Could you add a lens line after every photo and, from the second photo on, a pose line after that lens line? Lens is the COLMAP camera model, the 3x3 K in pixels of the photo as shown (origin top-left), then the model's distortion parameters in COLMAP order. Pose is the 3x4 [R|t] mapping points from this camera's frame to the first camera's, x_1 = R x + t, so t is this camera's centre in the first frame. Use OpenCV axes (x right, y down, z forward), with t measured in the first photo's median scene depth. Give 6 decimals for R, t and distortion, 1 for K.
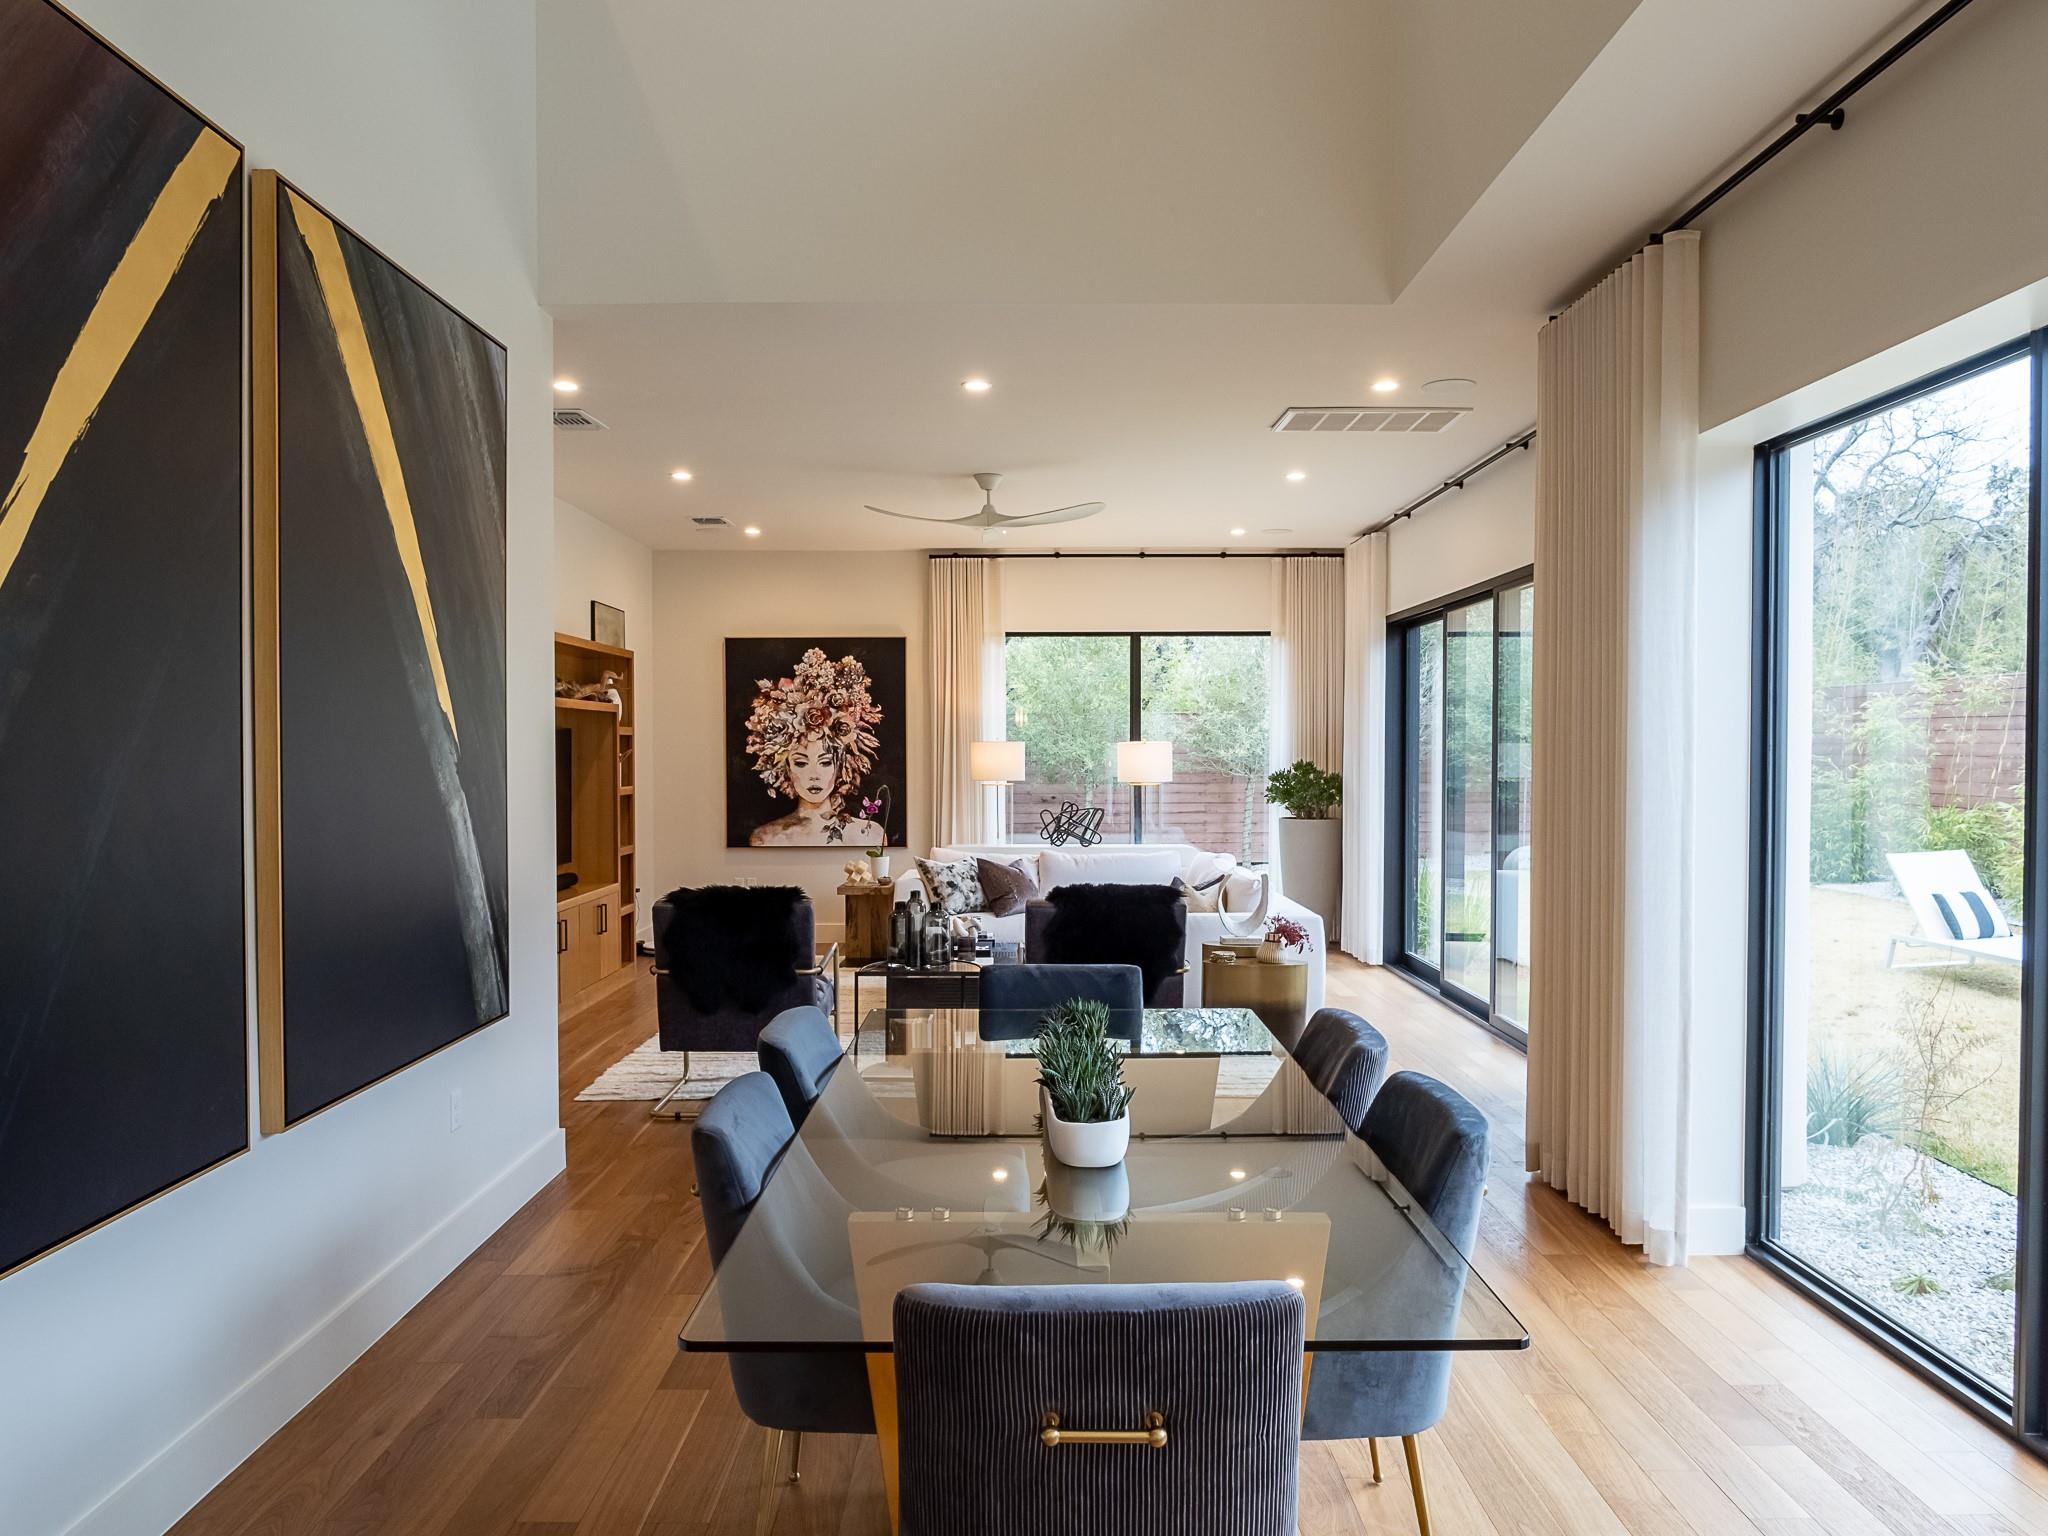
lens RADIAL K [[1452.6, 0, 1016.9], [0, 1452.6, 778.7], [0, 0, 1]] dist [-0.020326, 0.006289]
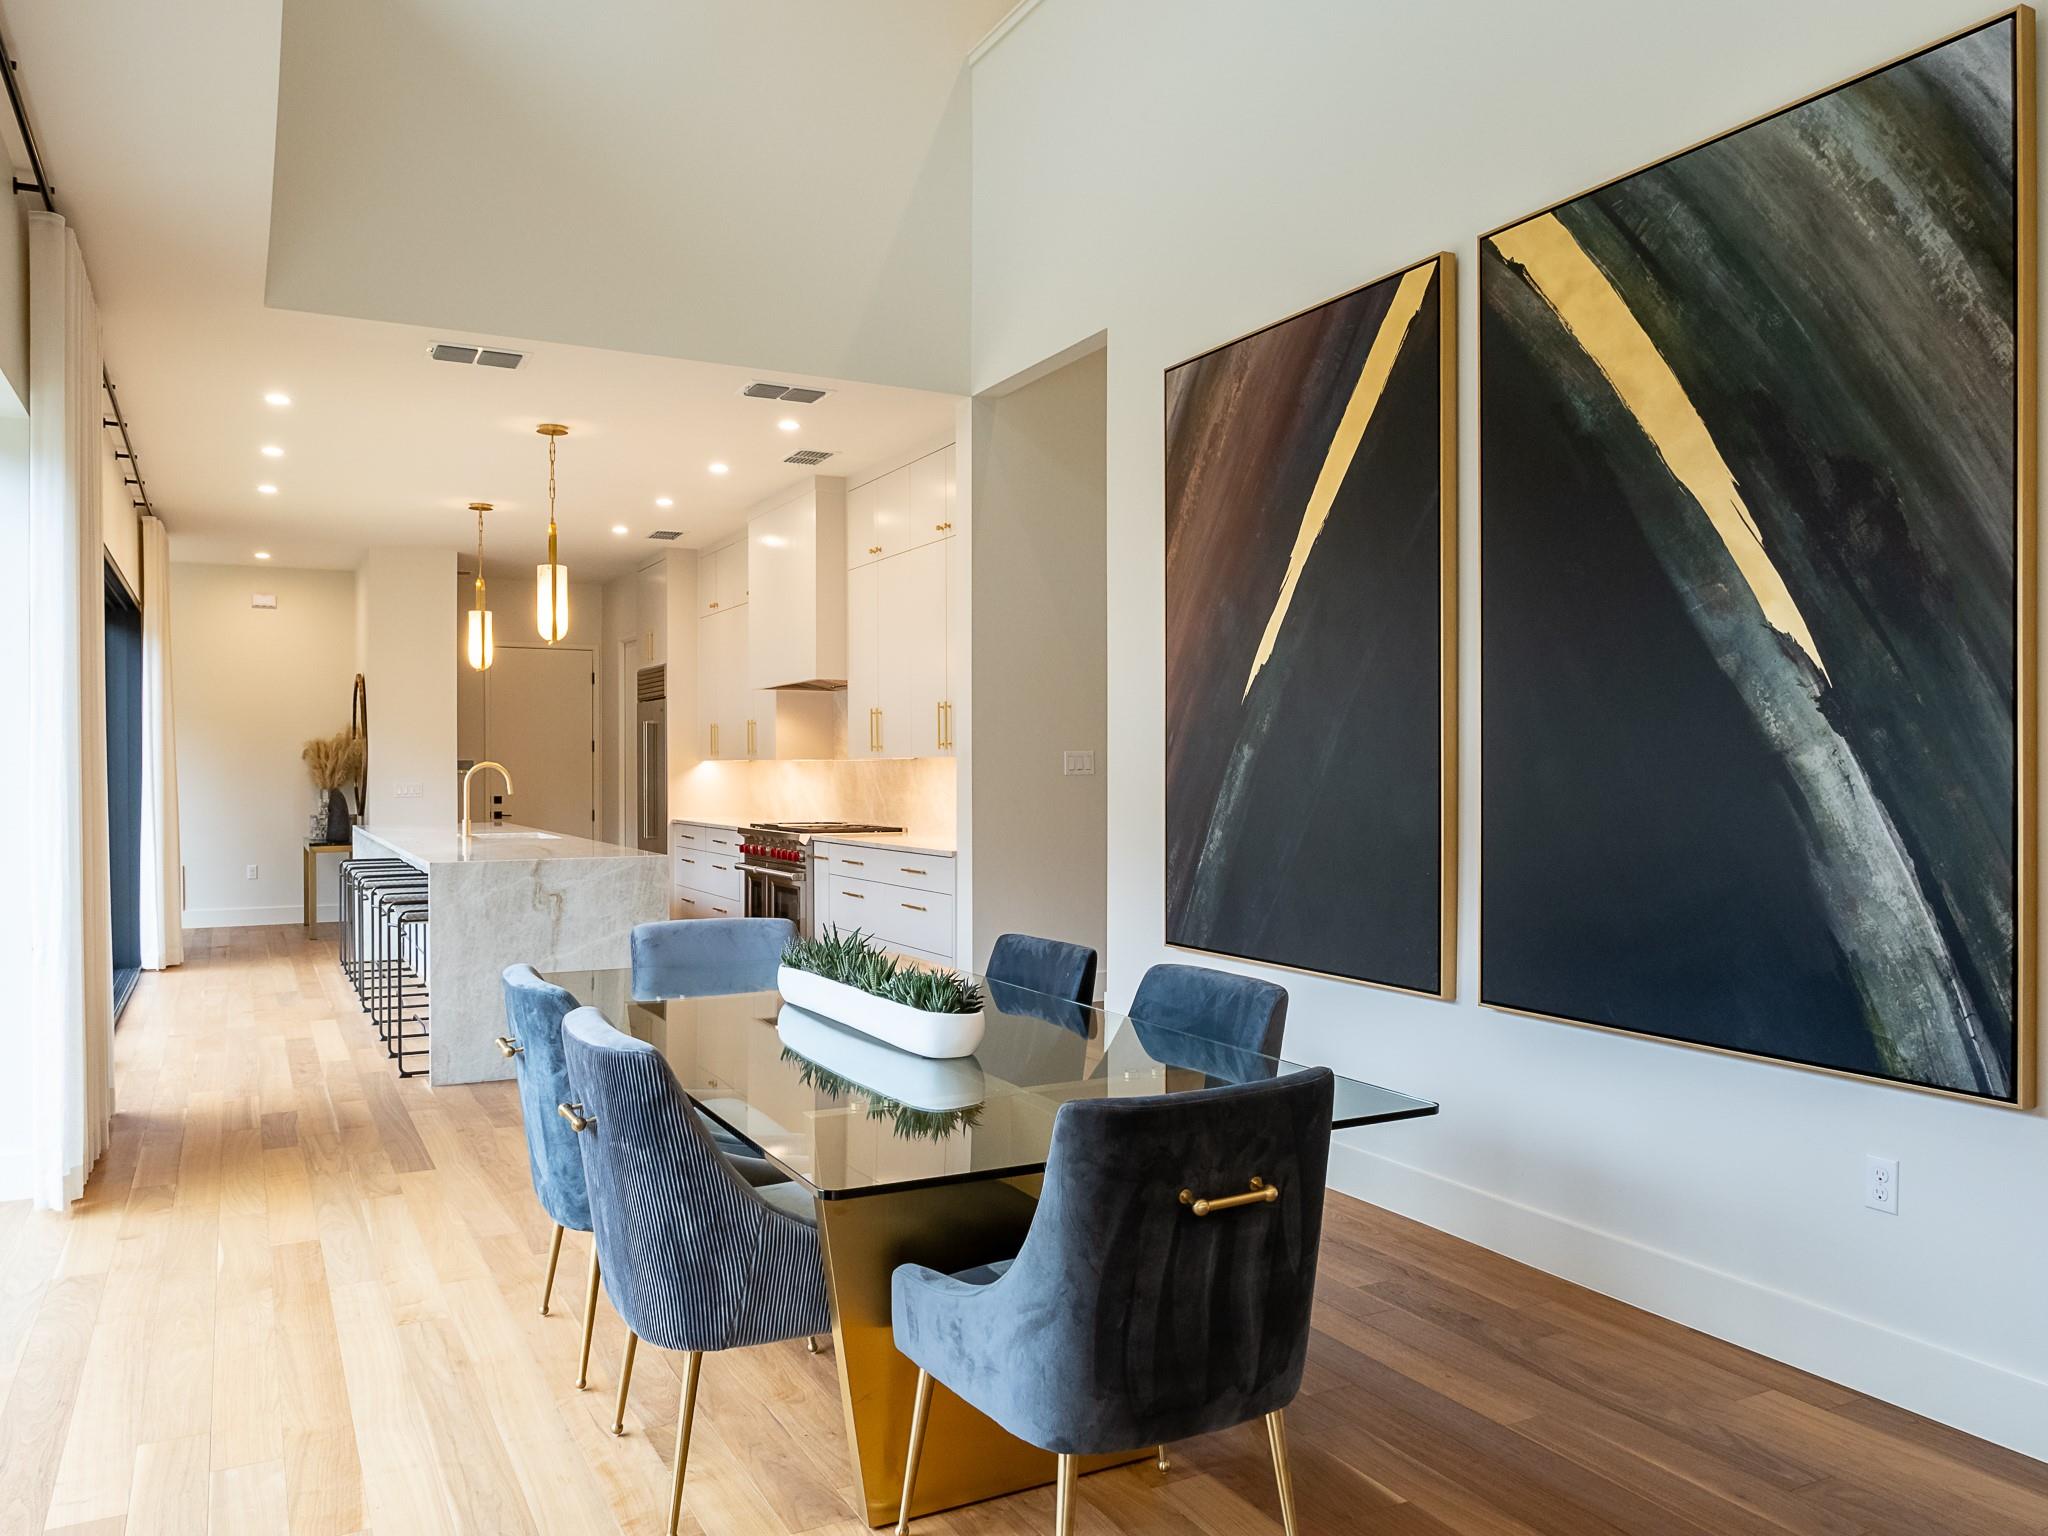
lens RADIAL K [[1489.1, 0, 1022.5], [0, 1489.1, 776.8], [0, 0, 1]] dist [-0.018179, 0.001480]
pose [[-0.881429, 0.005886, -0.472280, 0.124989], [-0.007550, 0.999619, 0.026550, 0.004848], [0.472257, 0.026968, -0.881048, 0.548215]]
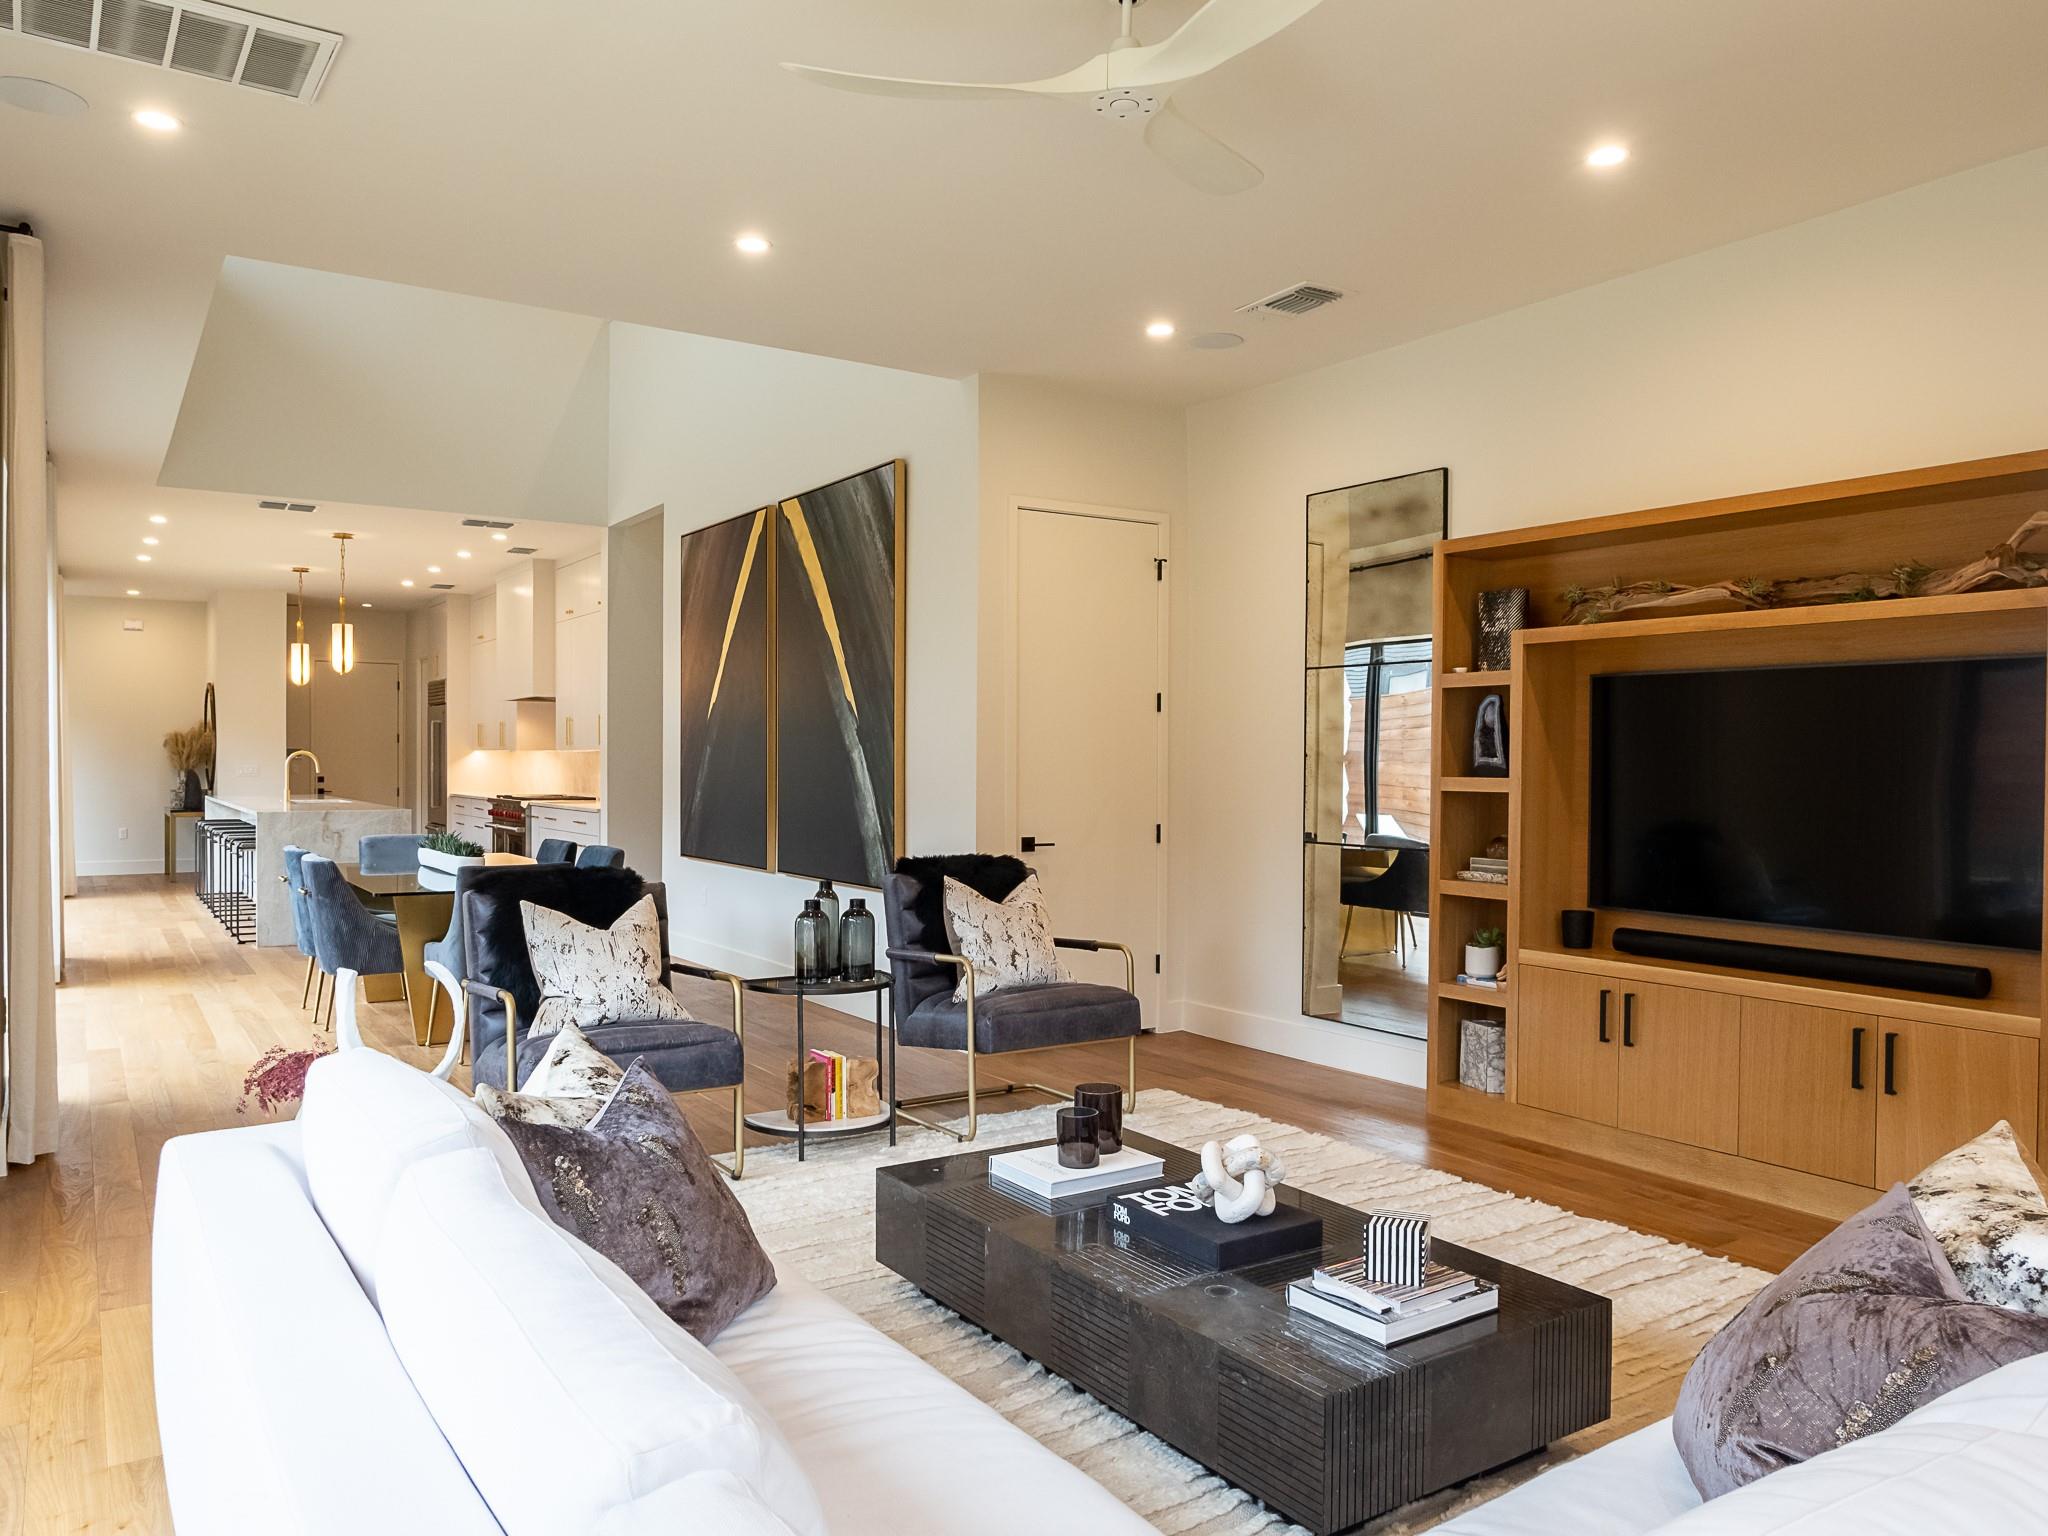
lens RADIAL K [[1461.3, 0, 1021.6], [0, 1461.3, 776.8], [0, 0, 1]] dist [-0.015986, 0.001907]
pose [[-0.834463, 0.004480, -0.551046, 0.159335], [-0.015955, 0.999351, 0.032286, -0.004921], [0.550833, 0.035734, -0.833850, 0.964374]]
